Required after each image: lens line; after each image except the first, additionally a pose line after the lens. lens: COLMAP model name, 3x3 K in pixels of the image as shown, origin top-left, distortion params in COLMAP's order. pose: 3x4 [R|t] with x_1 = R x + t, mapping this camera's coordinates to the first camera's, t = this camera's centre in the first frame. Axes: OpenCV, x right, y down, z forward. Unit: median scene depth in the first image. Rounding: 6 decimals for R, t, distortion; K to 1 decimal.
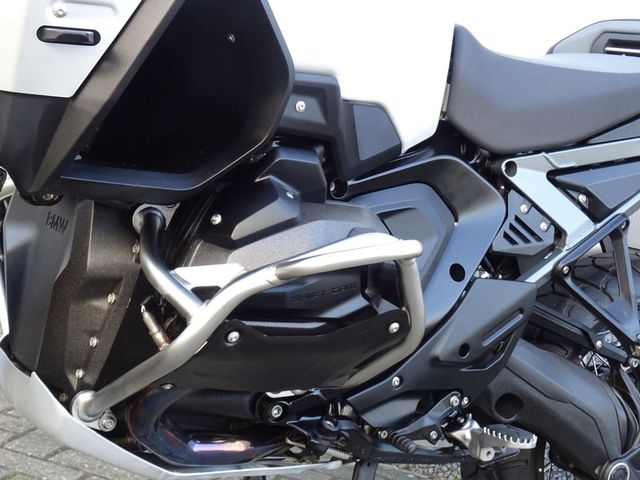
lens RADIAL K [[1156.0, 0, 319.3], [0, 1156.0, 239.8], [0, 0, 1]] dist [-0.055771, 0.000000]
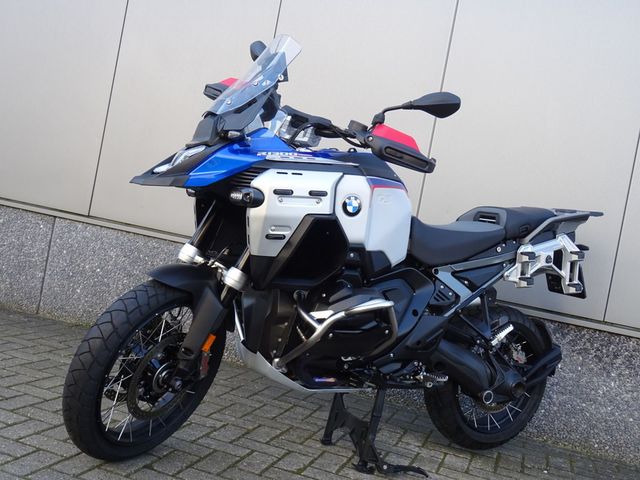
lens RADIAL K [[709.7, 0, 318.9], [0, 709.7, 242.1], [0, 0, 1]] dist [-0.003558, 0.000000]
pose [[0.997037, -0.026218, -0.072323, 0.025430], [0.020246, 0.996419, -0.082097, -0.003650], [0.074217, 0.080390, 0.993997, -0.631517]]
